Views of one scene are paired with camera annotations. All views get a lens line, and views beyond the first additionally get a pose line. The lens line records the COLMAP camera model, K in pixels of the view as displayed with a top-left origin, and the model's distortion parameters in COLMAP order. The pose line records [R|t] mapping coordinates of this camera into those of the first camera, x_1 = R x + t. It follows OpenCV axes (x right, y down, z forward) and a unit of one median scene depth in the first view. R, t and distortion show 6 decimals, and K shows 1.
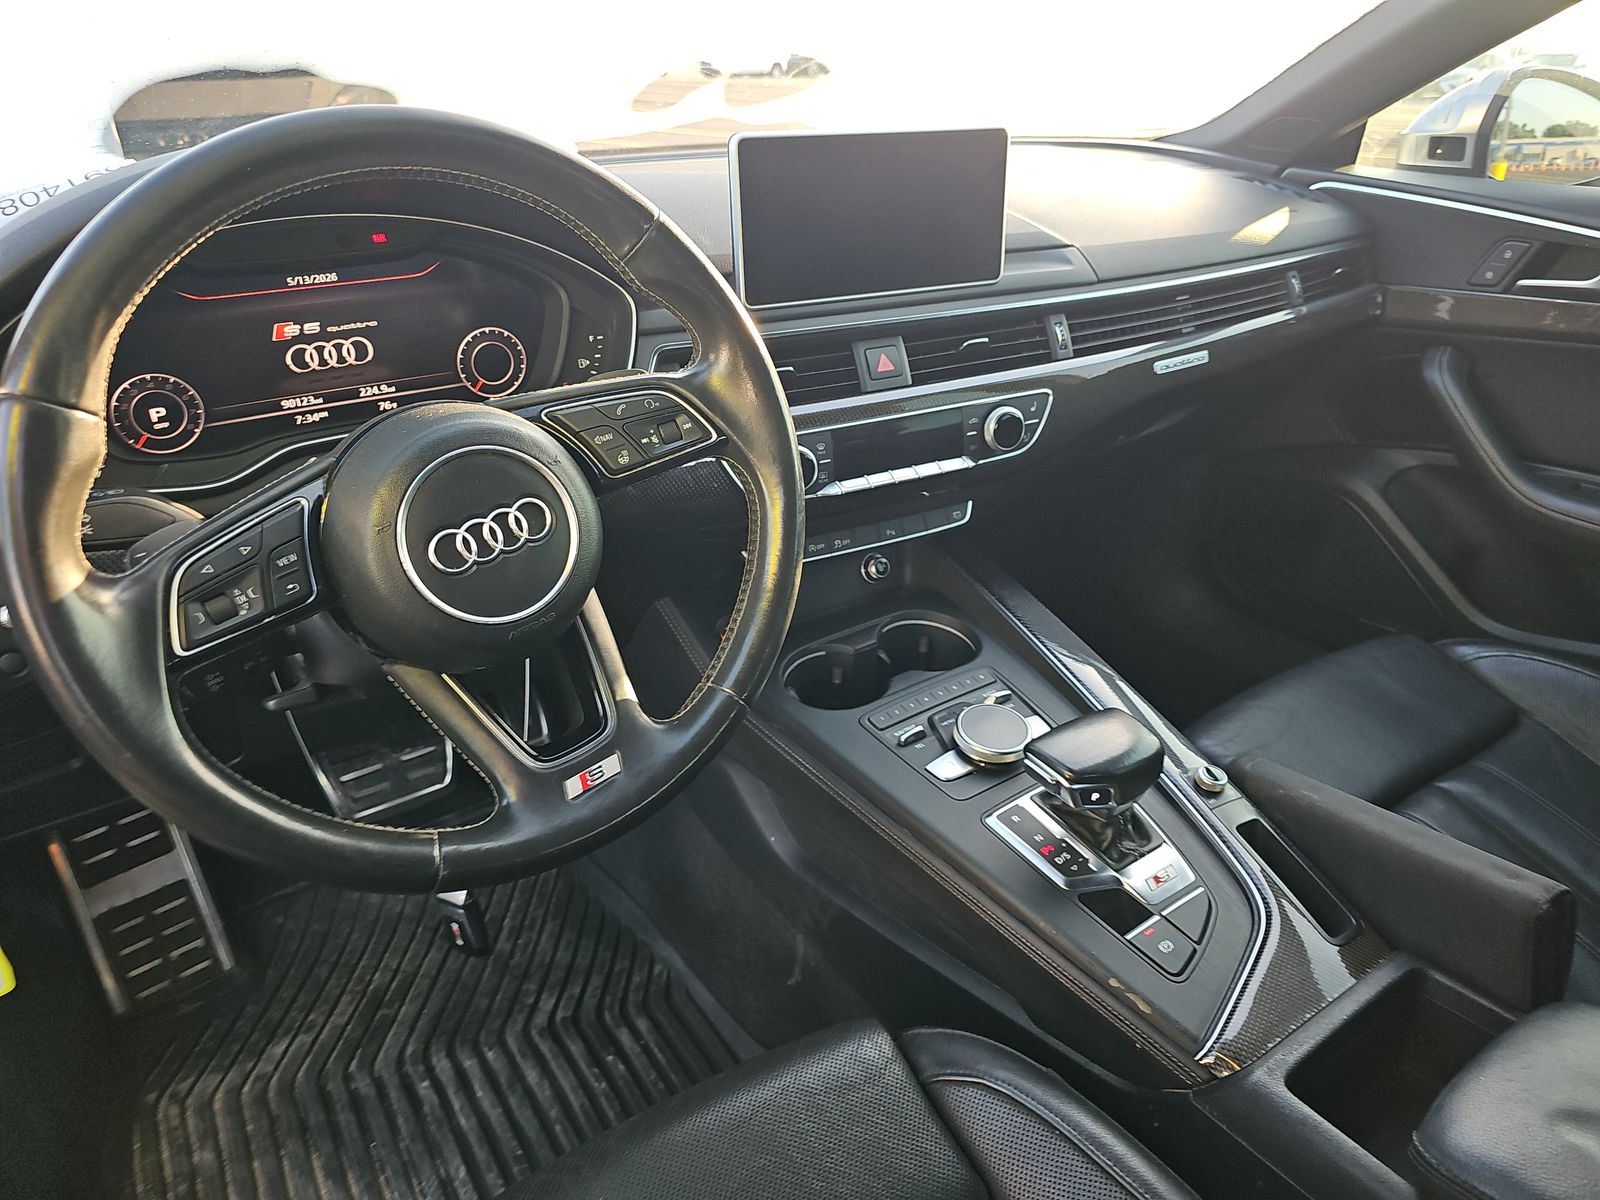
lens RADIAL K [[1085.5, 0, 787.7], [0, 1085.5, 600.4], [0, 0, 1]] dist [0.041650, -0.048232]
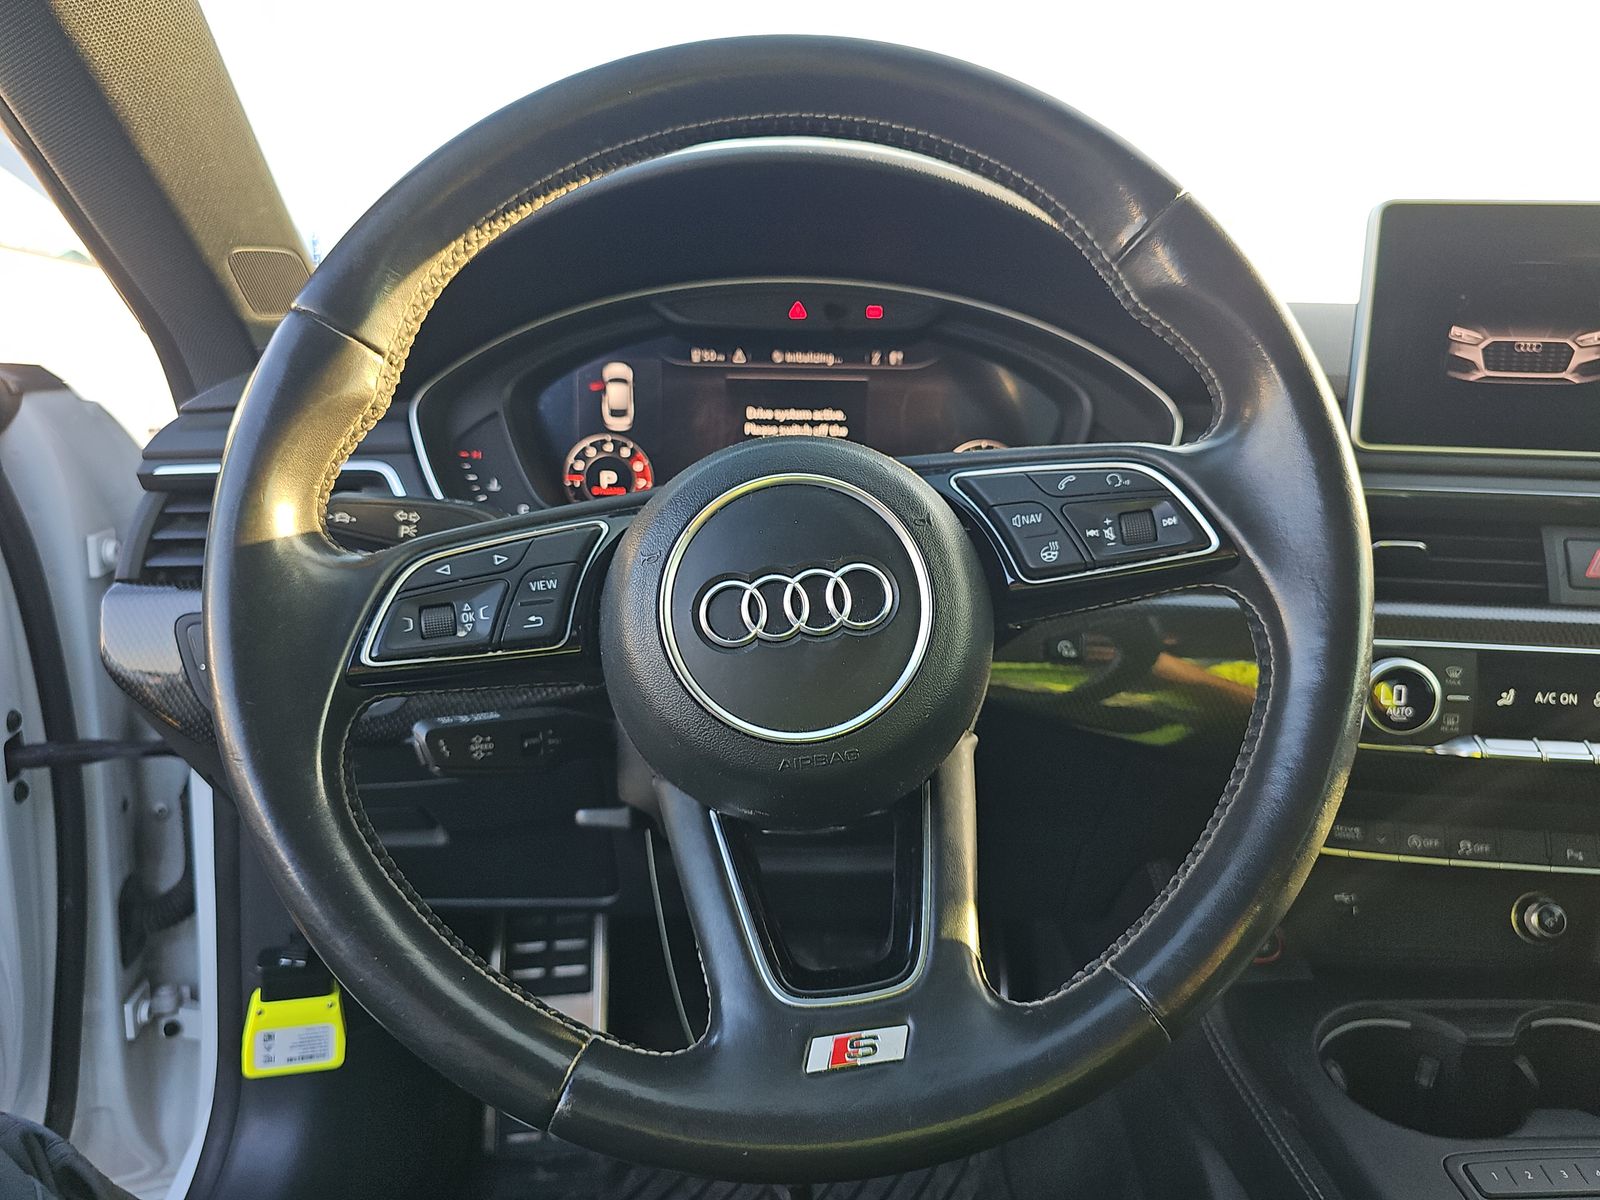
lens RADIAL K [[1085.5, 0, 787.7], [0, 1085.5, 600.4], [0, 0, 1]] dist [0.041650, -0.048232]
pose [[0.825364, 0.150719, -0.544112, 0.068253], [-0.285364, 0.942917, -0.171681, 0.044669], [0.487177, 0.296969, 0.821260, 0.414351]]
